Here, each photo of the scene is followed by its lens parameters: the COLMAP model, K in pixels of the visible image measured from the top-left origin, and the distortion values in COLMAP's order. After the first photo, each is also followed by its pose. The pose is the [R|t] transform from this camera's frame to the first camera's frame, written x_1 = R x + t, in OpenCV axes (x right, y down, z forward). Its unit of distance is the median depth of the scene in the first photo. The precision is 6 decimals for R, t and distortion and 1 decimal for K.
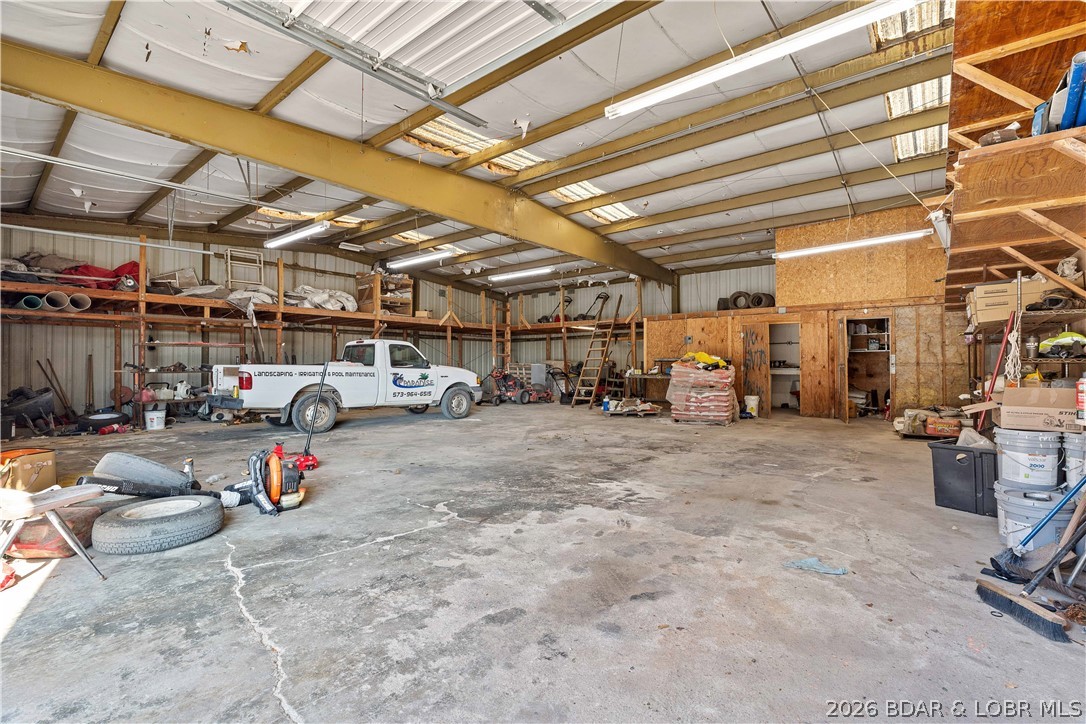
lens RADIAL K [[478.7, 0, 545.2], [0, 478.7, 360.4], [0, 0, 1]] dist [-0.006082, 0.000279]
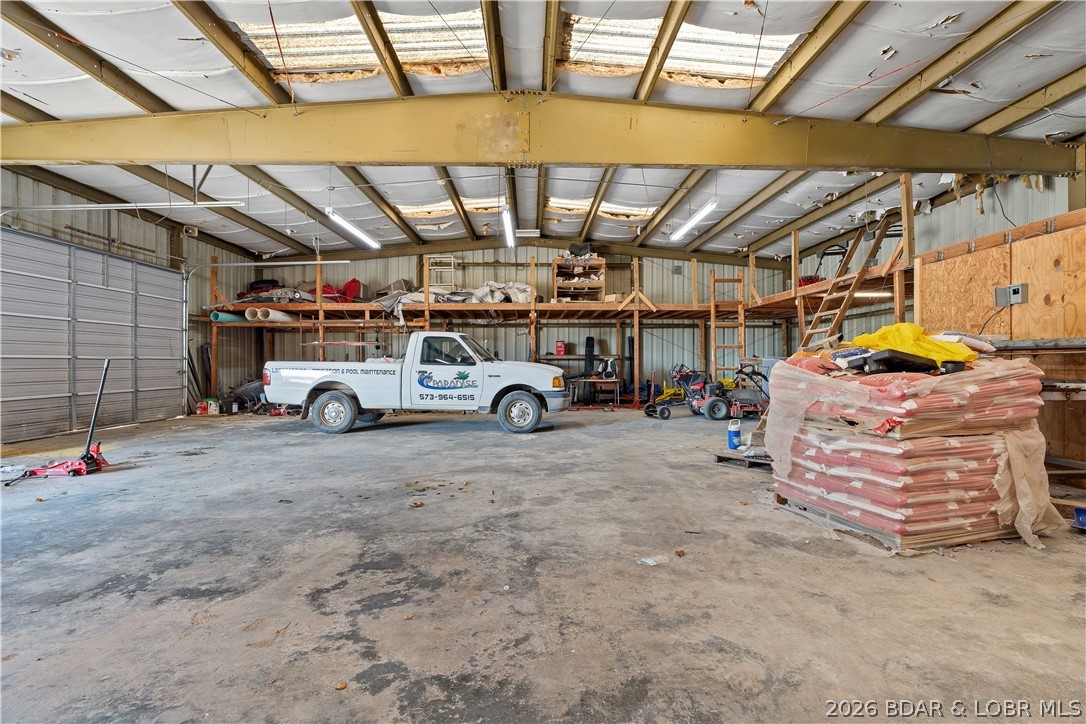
lens RADIAL K [[478.7, 0, 545.2], [0, 478.7, 360.4], [0, 0, 1]] dist [-0.006082, 0.000279]
pose [[0.658830, -0.003568, -0.752283, 0.399666], [0.010104, 0.999941, 0.004106, 0.006122], [0.752224, -0.010306, 0.658827, 0.535115]]
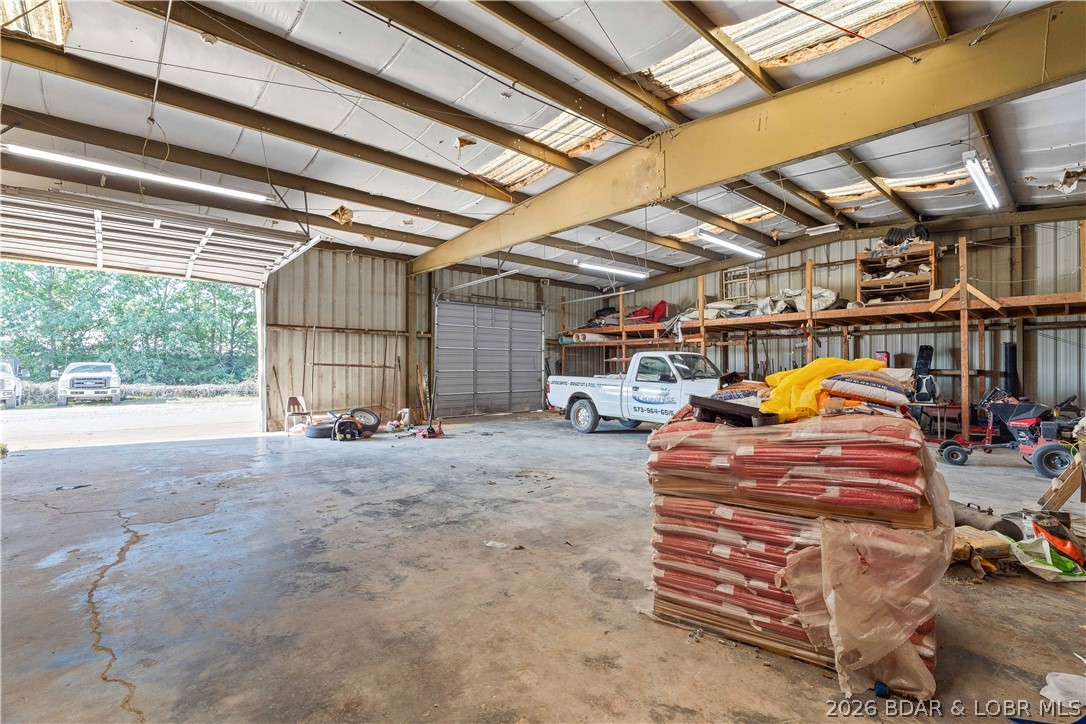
lens RADIAL K [[480.2, 0, 544.4], [0, 480.2, 359.4], [0, 0, 1]] dist [-0.010095, 0.000502]
pose [[-0.146897, -0.014049, -0.989052, 0.587703], [0.007465, 0.999855, -0.015312, -0.013033], [0.989124, -0.009632, -0.146771, 0.841301]]
